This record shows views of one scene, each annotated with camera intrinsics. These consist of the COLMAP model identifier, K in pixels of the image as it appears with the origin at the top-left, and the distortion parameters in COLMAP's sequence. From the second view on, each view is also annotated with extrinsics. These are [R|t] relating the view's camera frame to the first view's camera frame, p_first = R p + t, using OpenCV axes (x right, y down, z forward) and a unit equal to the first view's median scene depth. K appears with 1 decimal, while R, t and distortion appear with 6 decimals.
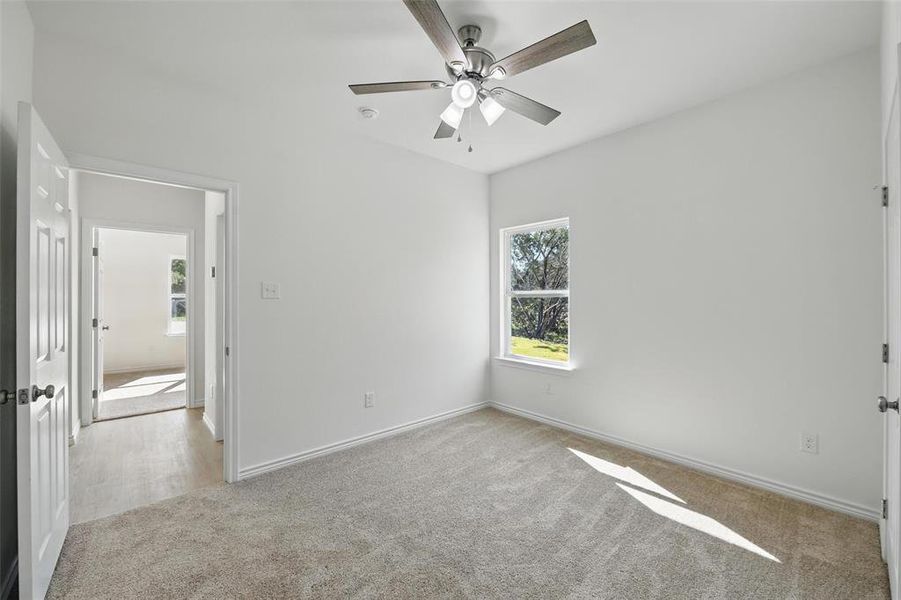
lens RADIAL K [[361.3, 0, 454.5], [0, 361.3, 299.9], [0, 0, 1]] dist [-0.008129, -0.000578]
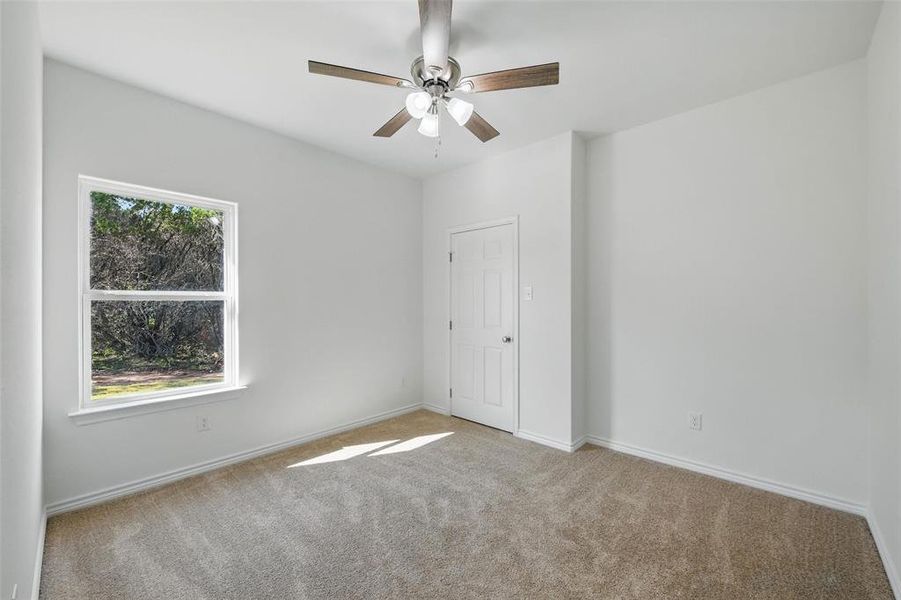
lens RADIAL K [[364.1, 0, 450.3], [0, 364.1, 298.3], [0, 0, 1]] dist [-0.003413, -0.000611]
pose [[-0.097625, 0.008845, 0.995184, -0.683424], [0.002206, 0.999960, -0.008671, -0.005695], [-0.995221, 0.001349, -0.097641, 0.727755]]
